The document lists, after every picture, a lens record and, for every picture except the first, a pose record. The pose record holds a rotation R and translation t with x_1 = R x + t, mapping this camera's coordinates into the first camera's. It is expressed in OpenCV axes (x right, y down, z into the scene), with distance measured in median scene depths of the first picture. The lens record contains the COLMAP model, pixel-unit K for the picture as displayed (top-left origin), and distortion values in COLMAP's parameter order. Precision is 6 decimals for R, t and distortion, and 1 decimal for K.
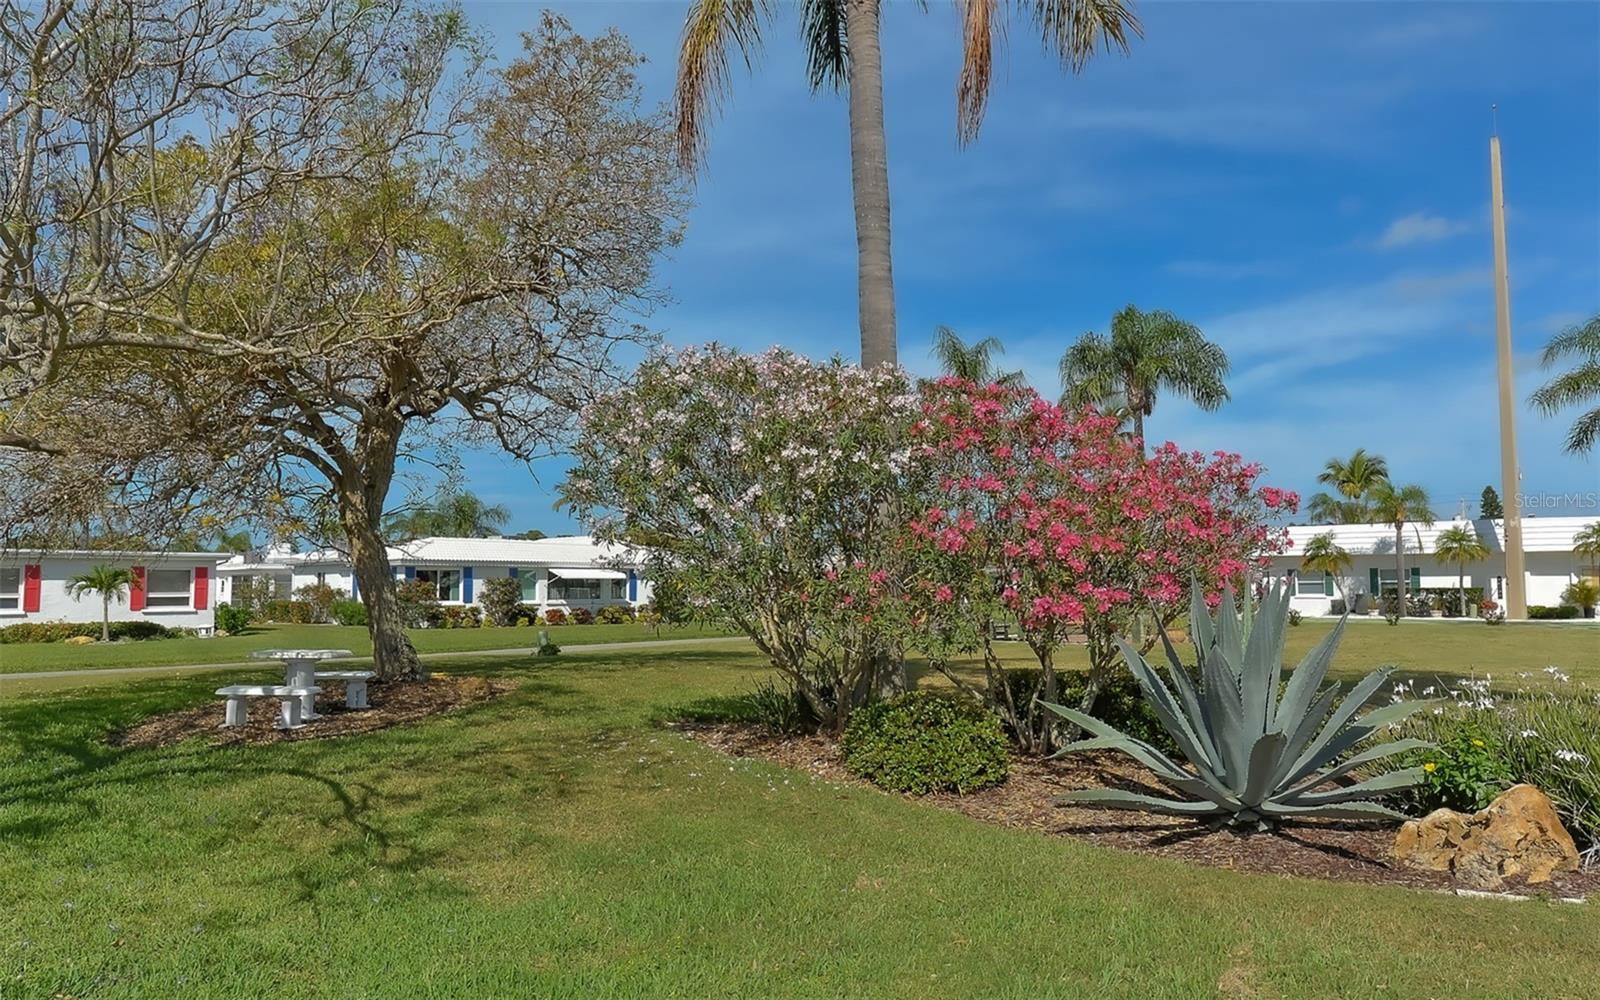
lens RADIAL K [[1141.5, 0, 800.0], [0, 1141.5, 500.0], [0, 0, 1]] dist [-0.006179, 0.001958]
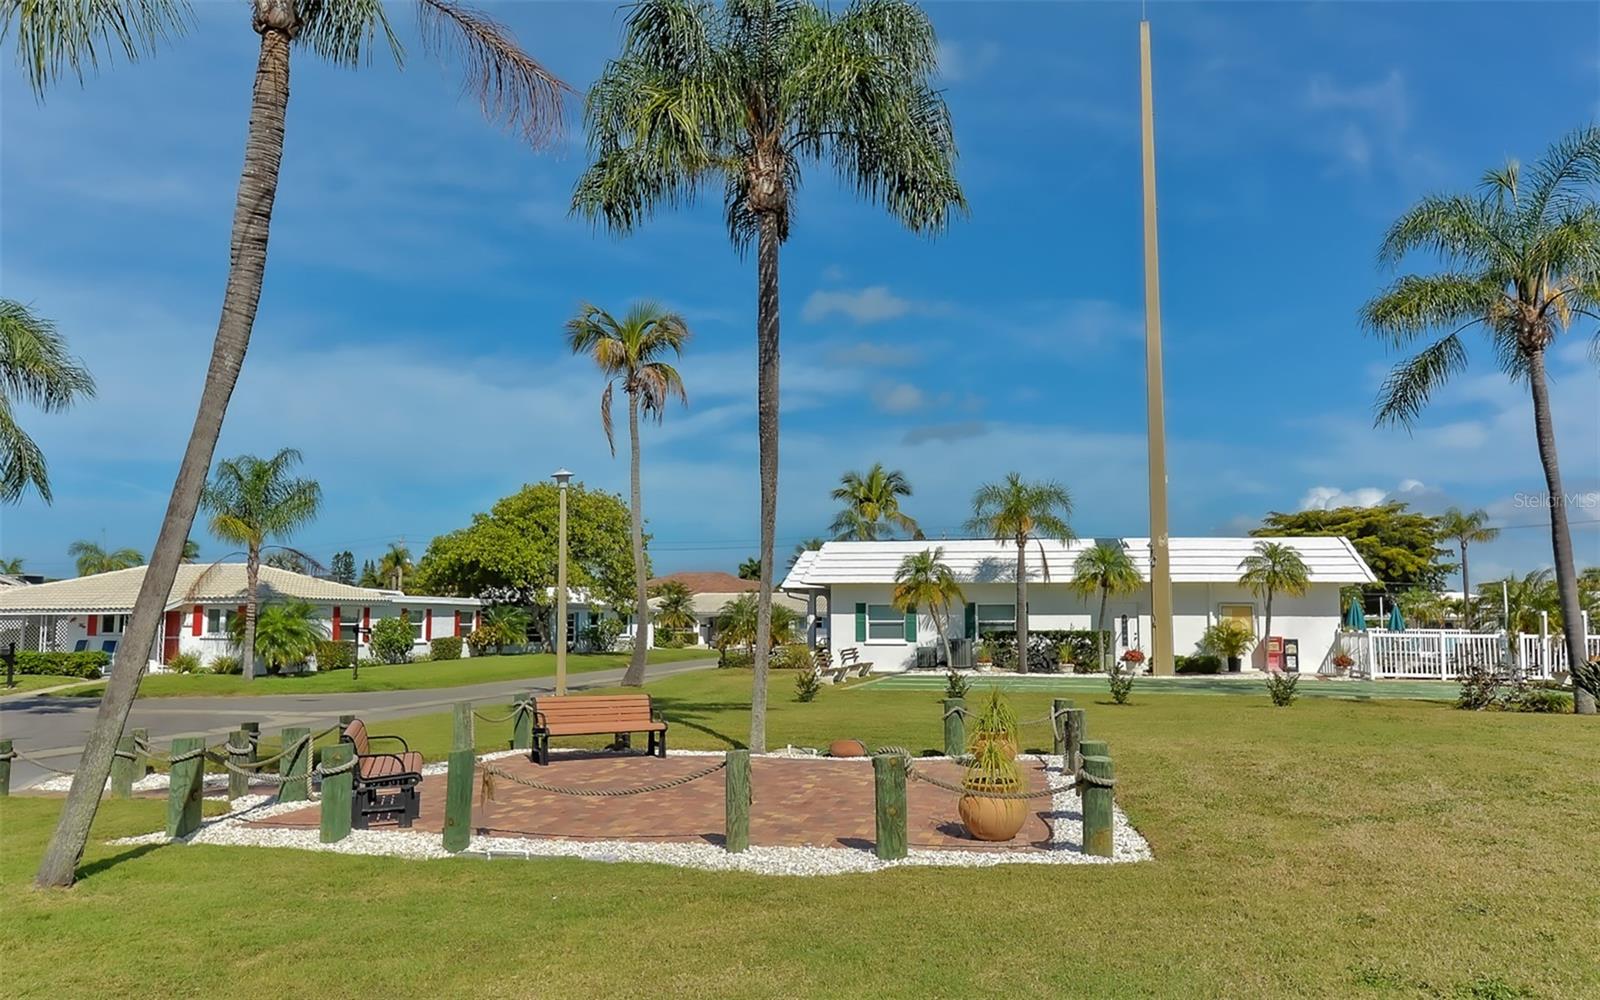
lens RADIAL K [[1141.5, 0, 800.0], [0, 1141.5, 500.0], [0, 0, 1]] dist [-0.006179, 0.001958]
pose [[0.891208, 0.051484, 0.450664, 0.087344], [-0.039793, 0.998581, -0.035386, 0.026828], [-0.451847, 0.013602, 0.891992, 0.436174]]
